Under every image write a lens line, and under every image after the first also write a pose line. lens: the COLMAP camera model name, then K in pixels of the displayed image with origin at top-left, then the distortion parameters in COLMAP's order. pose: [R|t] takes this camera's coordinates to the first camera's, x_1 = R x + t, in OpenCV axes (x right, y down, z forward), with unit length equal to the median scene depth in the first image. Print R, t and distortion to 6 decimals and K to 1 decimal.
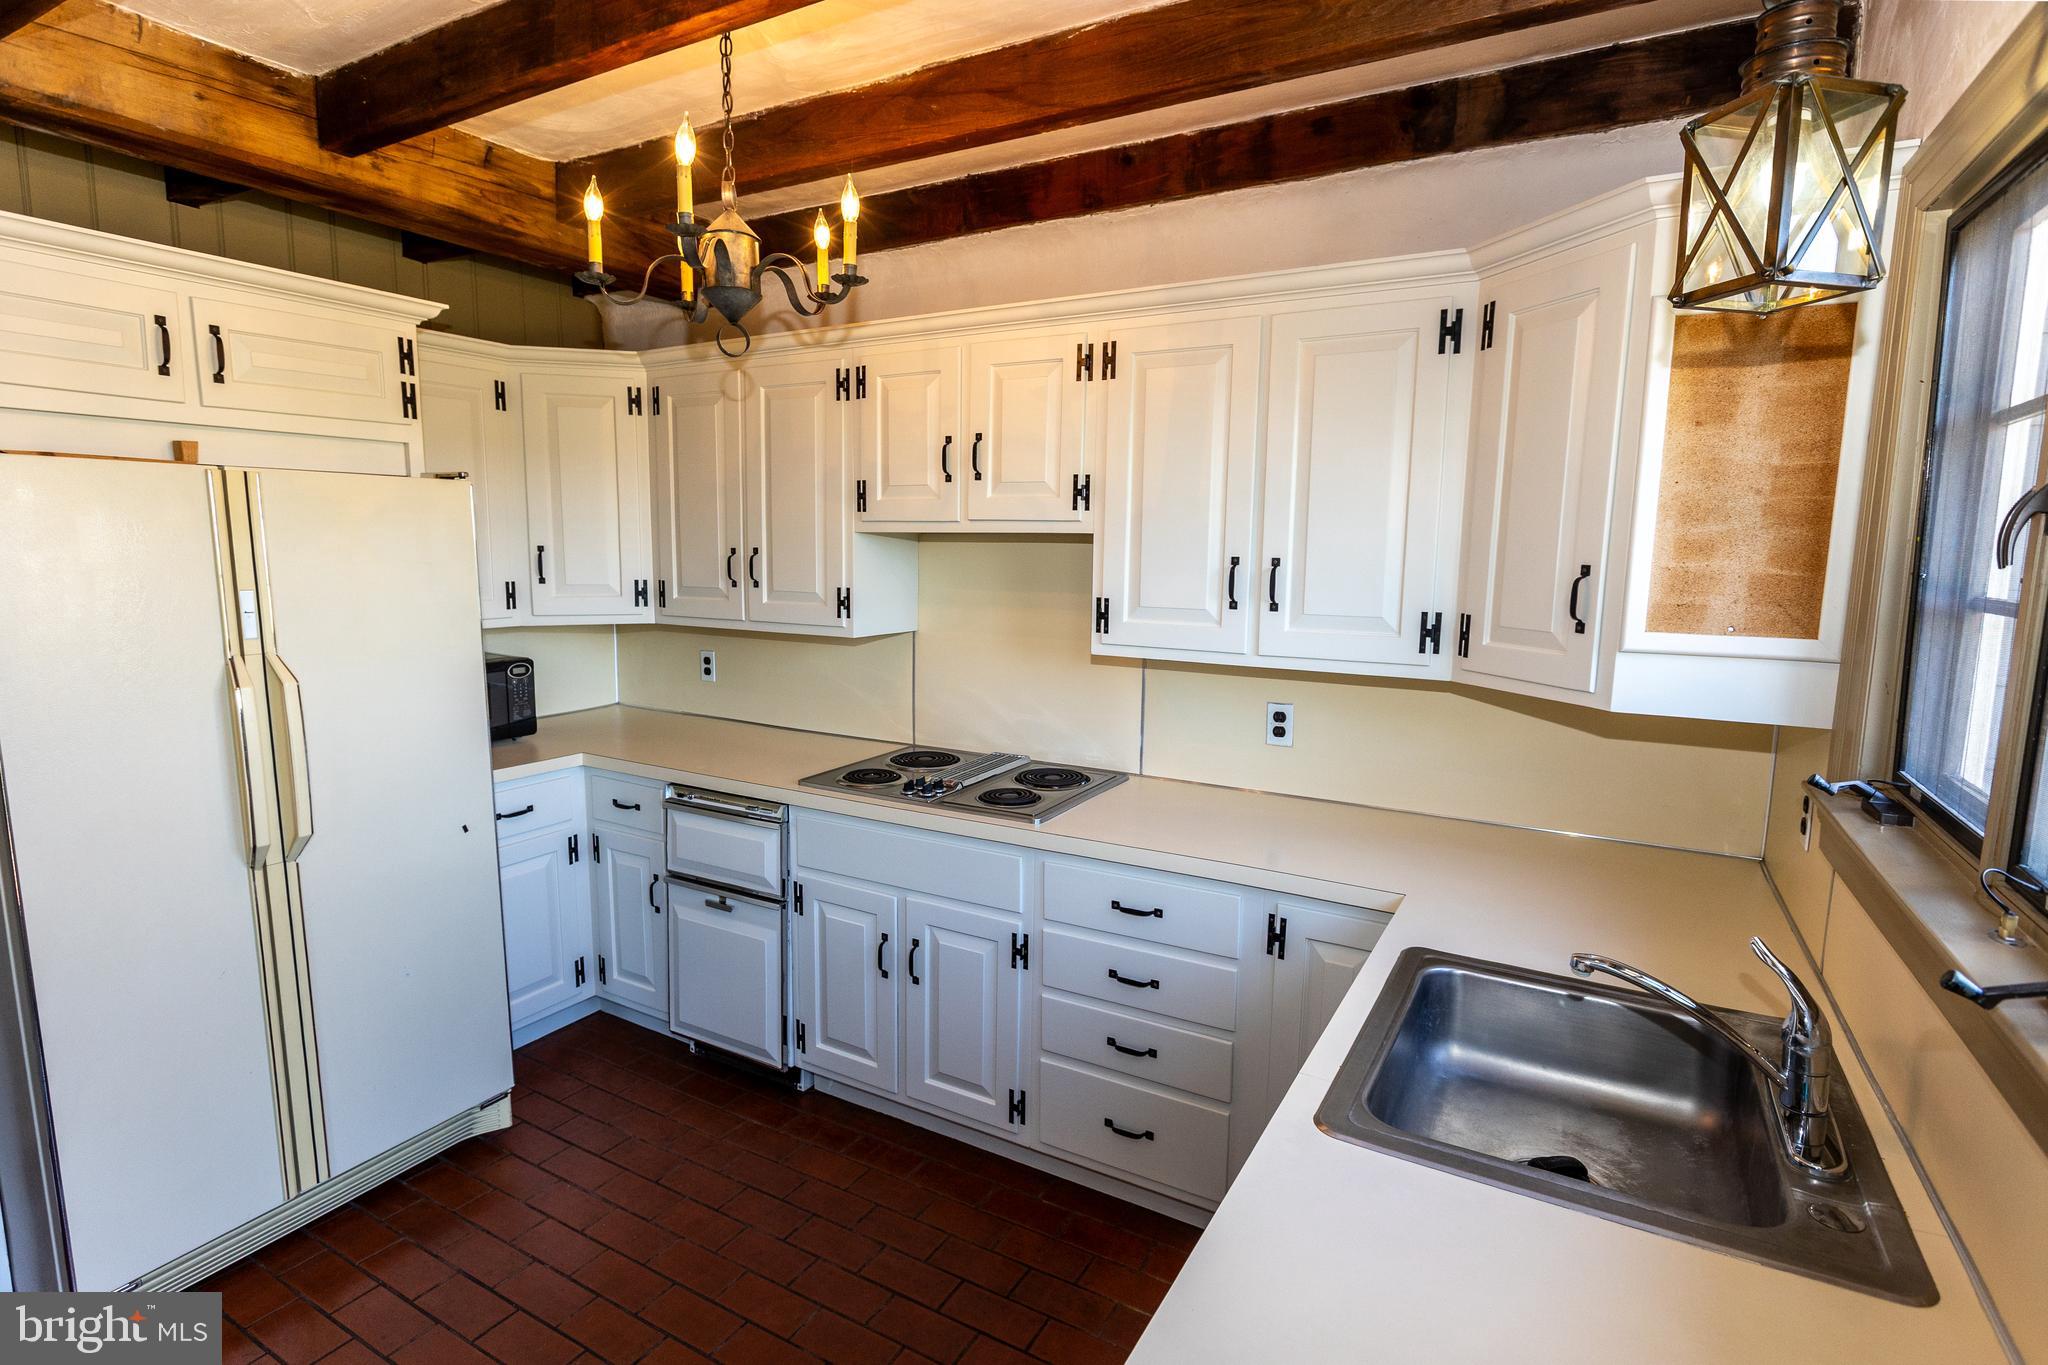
lens RADIAL K [[1019.3, 0, 1024.0], [0, 1019.3, 682.5], [0, 0, 1]] dist [-0.000643, -0.000027]
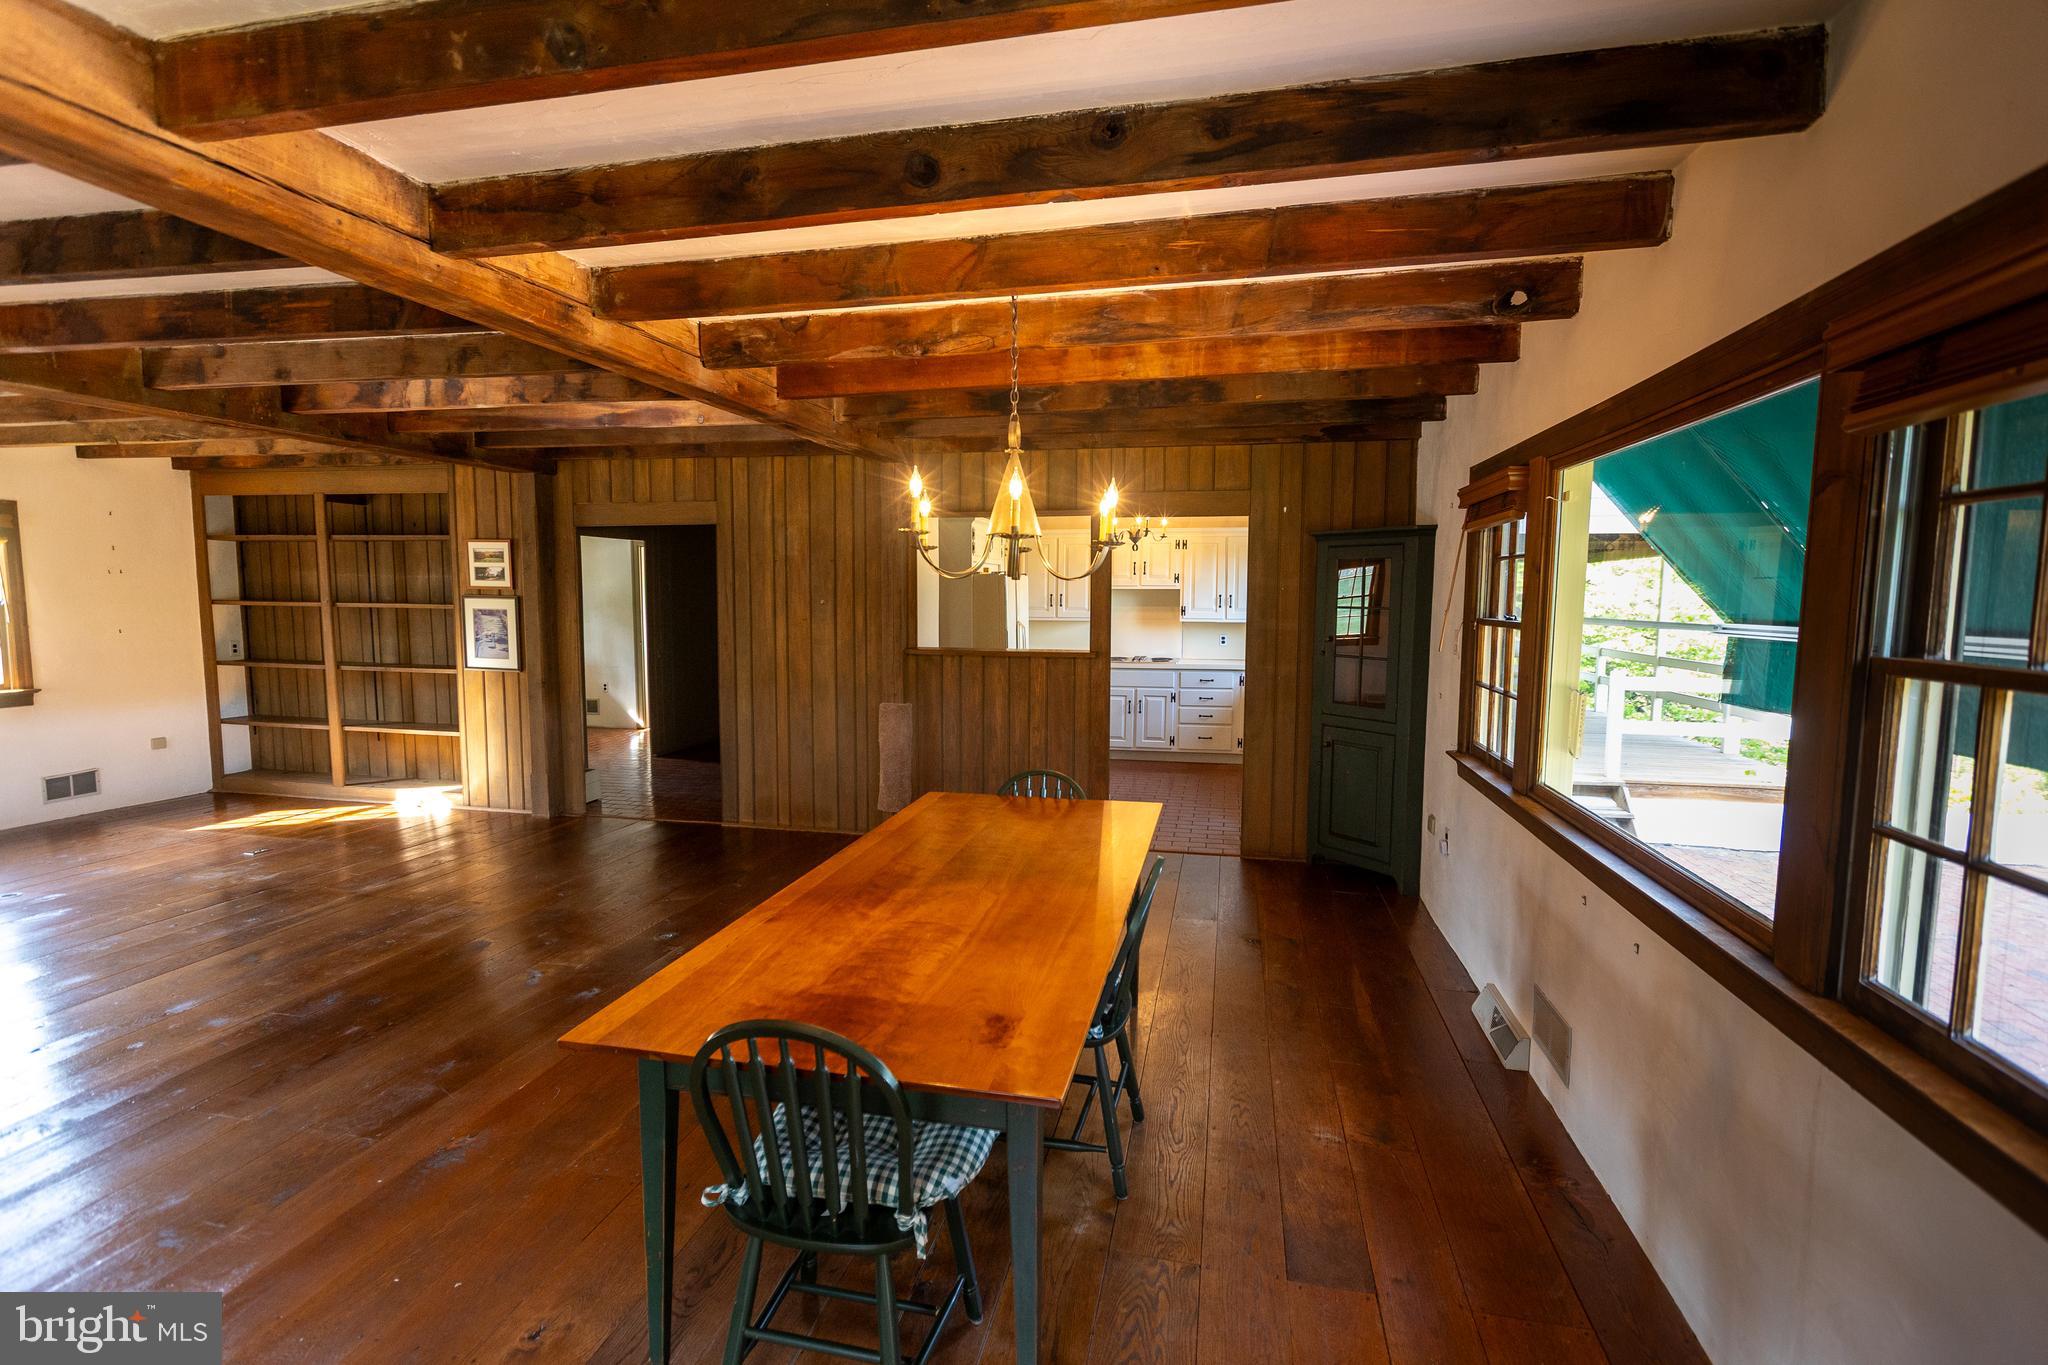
lens RADIAL K [[940.0, 0, 1024.0], [0, 940.0, 682.5], [0, 0, 1]] dist [-0.001250, 0.000226]
pose [[0.955683, -0.035283, 0.292276, -1.511917], [0.047030, 0.998340, -0.033261, 0.286029], [-0.290618, 0.045533, 0.955755, -2.136159]]
